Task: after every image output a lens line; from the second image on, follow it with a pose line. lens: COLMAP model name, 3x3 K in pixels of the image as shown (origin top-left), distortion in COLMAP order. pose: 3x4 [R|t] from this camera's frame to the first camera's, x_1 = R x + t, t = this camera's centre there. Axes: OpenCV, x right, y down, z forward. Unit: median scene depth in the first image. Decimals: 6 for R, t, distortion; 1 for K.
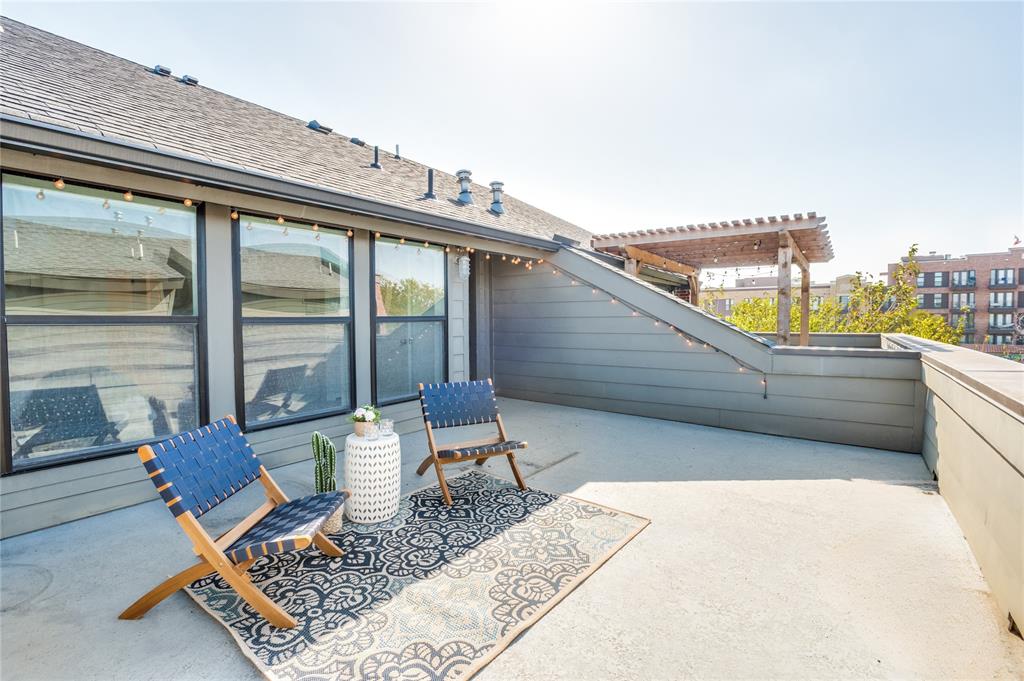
lens RADIAL K [[488.5, 0, 505.7], [0, 488.5, 335.9], [0, 0, 1]] dist [-0.012716, 0.001096]
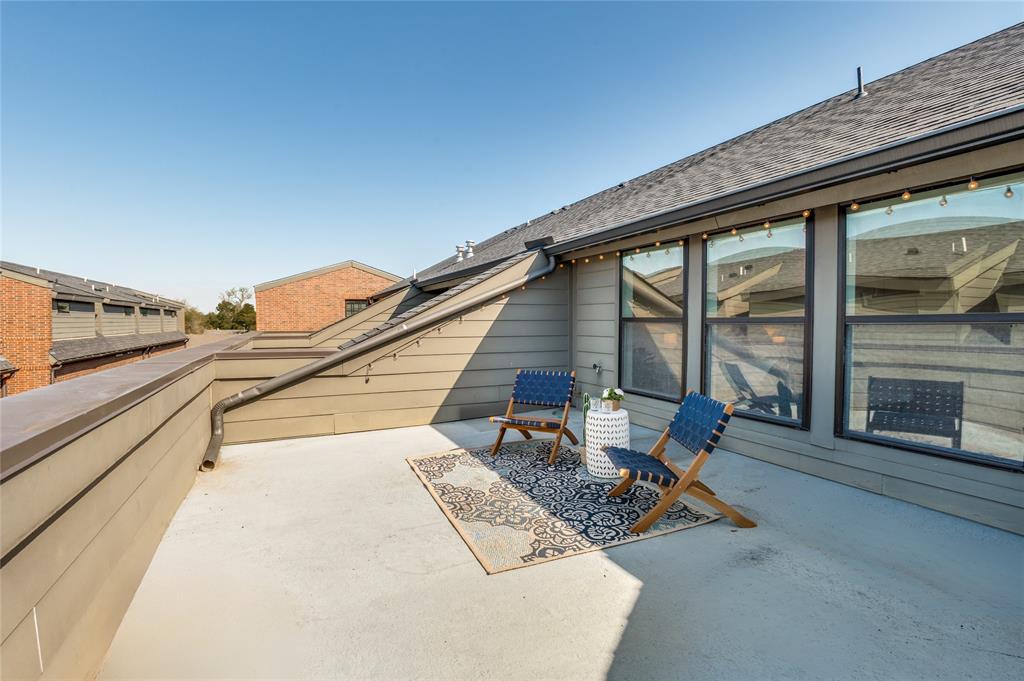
lens RADIAL K [[488.5, 0, 505.7], [0, 488.5, 335.9], [0, 0, 1]] dist [-0.012716, 0.001096]
pose [[-0.500300, 0.034039, -0.865183, 0.925757], [-0.021879, 0.998411, 0.051932, -0.052232], [0.865576, 0.044911, -0.498760, 1.346190]]
